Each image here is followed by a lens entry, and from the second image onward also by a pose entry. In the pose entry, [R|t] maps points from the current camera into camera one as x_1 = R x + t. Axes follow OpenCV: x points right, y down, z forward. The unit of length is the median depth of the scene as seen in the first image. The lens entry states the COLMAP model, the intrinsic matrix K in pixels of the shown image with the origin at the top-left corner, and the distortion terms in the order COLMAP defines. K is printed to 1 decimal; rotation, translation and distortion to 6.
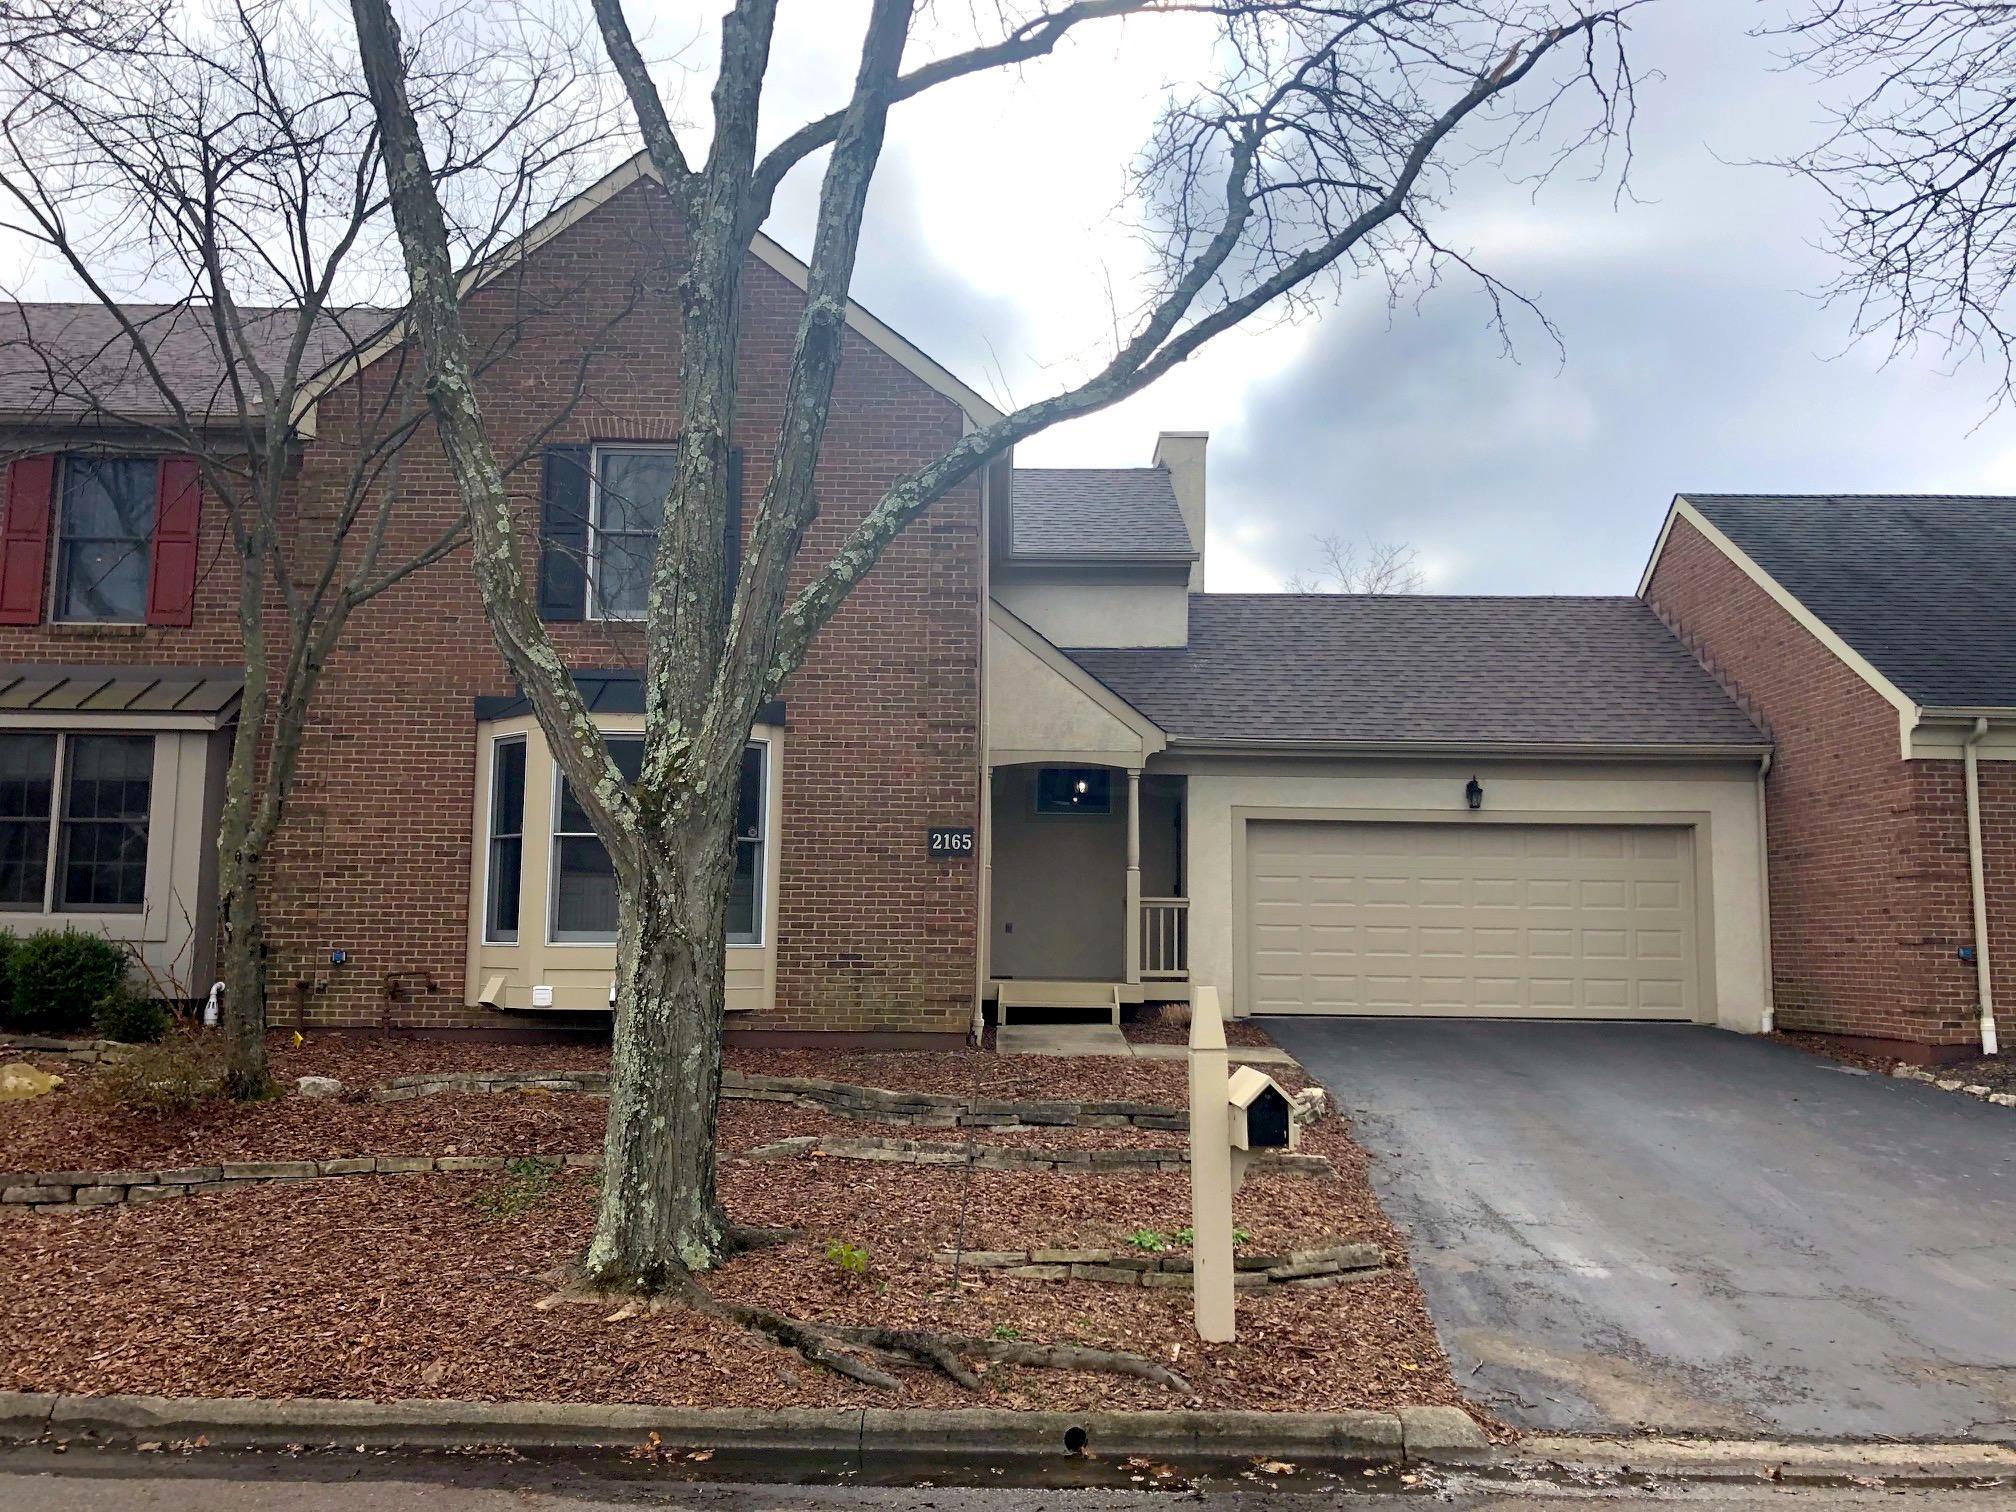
lens RADIAL K [[1594.4, 0, 1002.7], [0, 1594.4, 759.7], [0, 0, 1]] dist [0.032670, -0.008029]
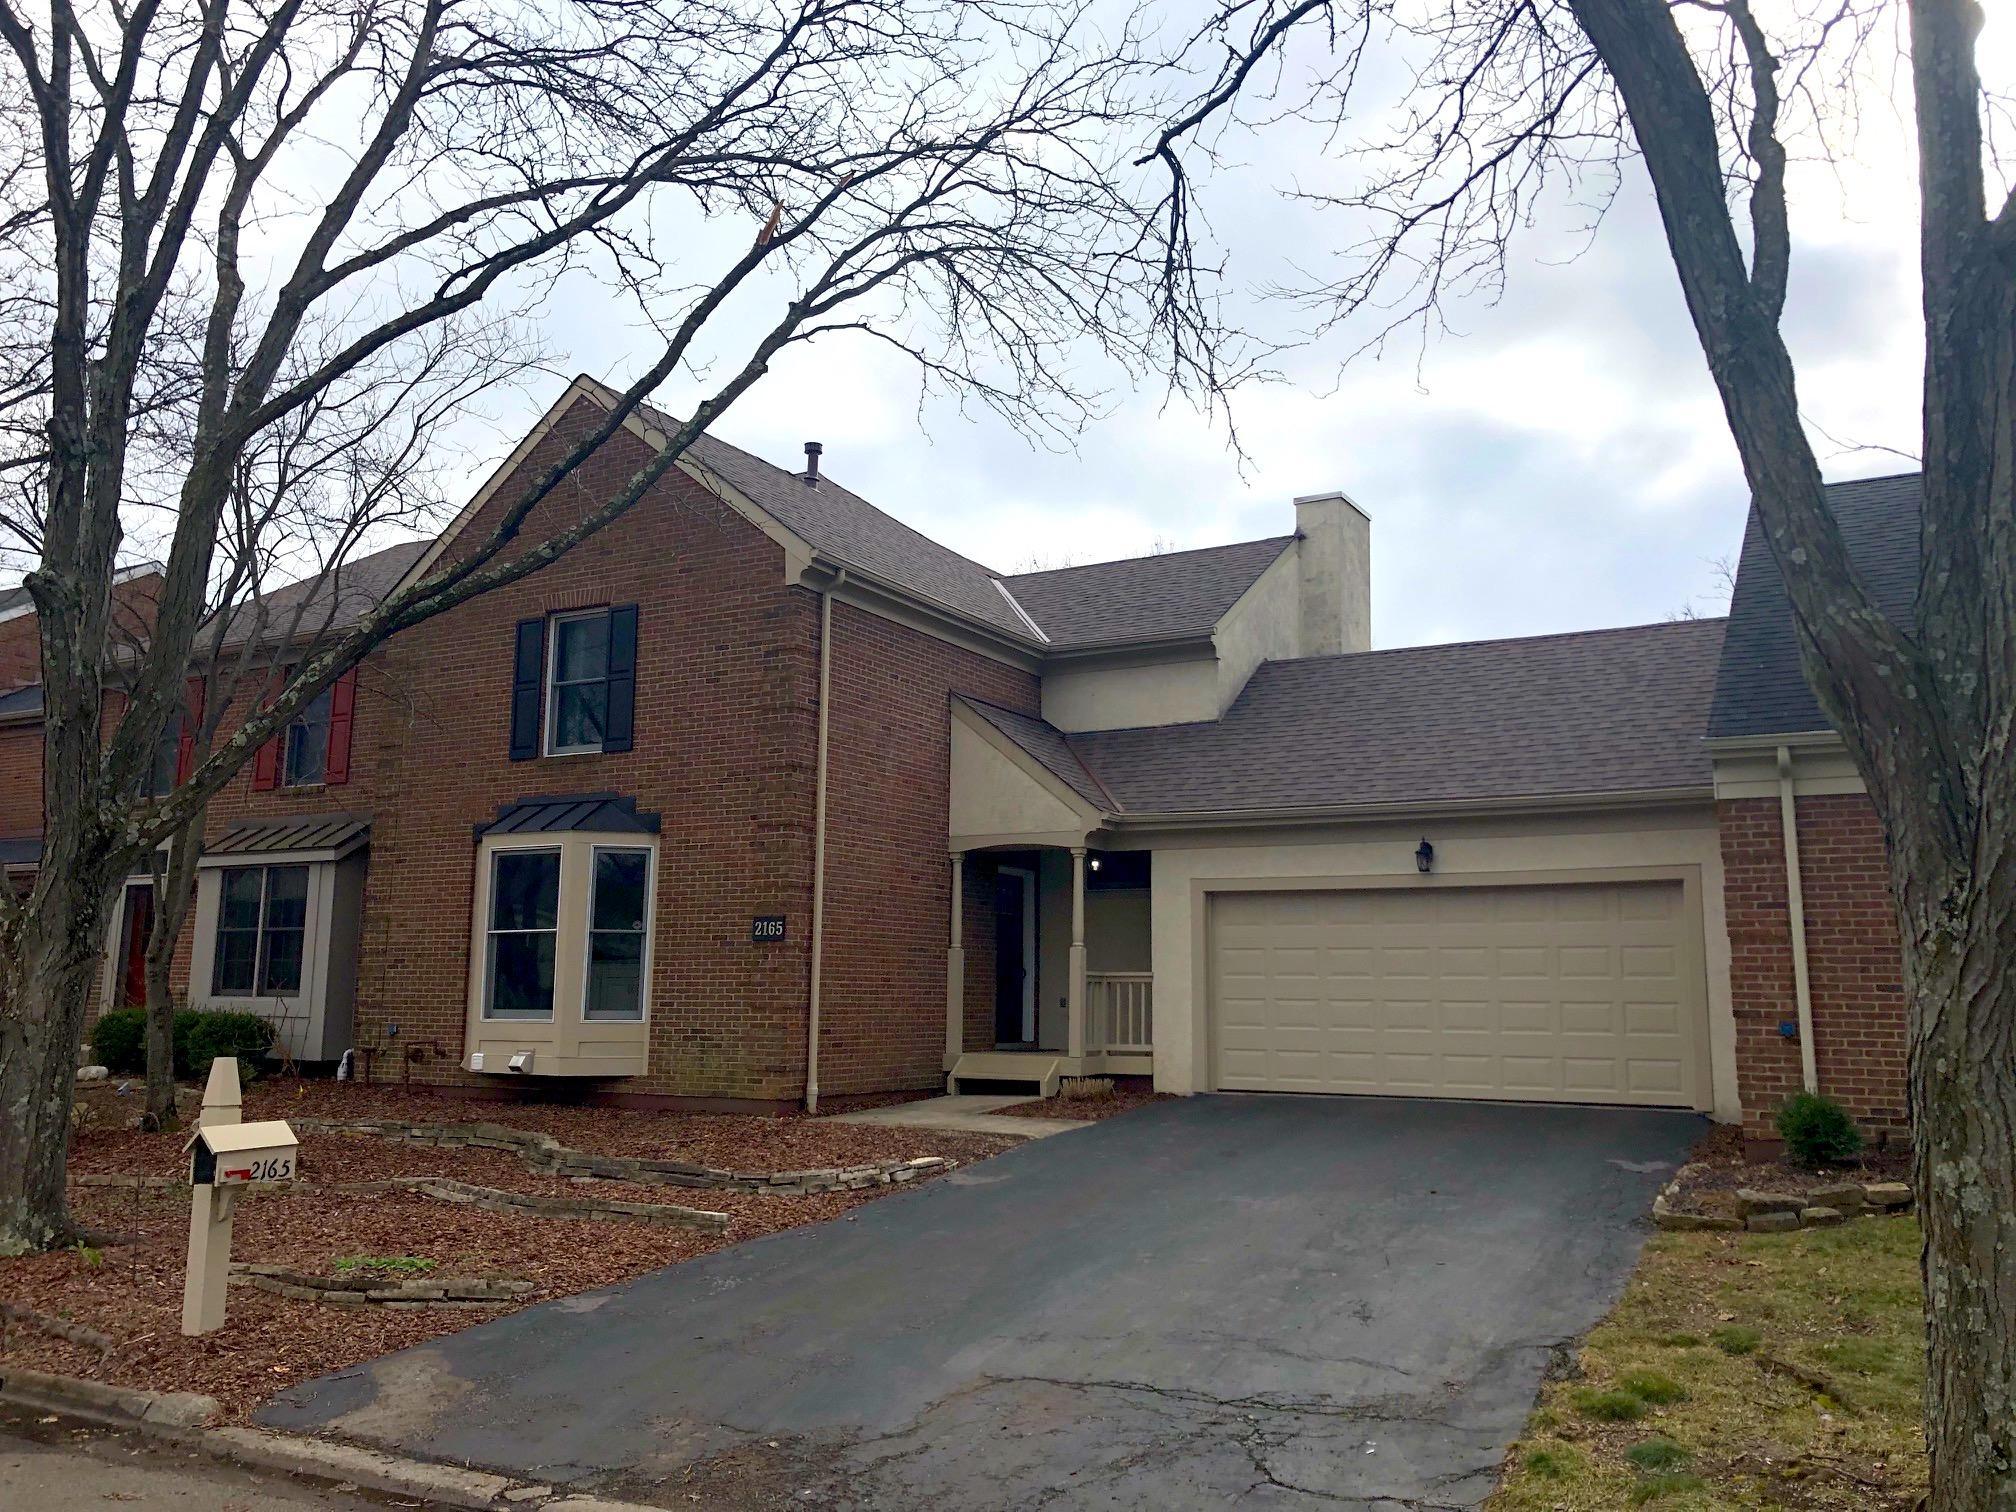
lens RADIAL K [[1594.4, 0, 995.6], [0, 1594.4, 741.3], [0, 0, 1]] dist [0.032670, -0.008029]
pose [[0.880676, -0.081837, -0.466597, 0.632539], [0.055641, 0.996017, -0.069672, 0.006878], [0.470440, 0.035397, 0.881722, 0.069173]]
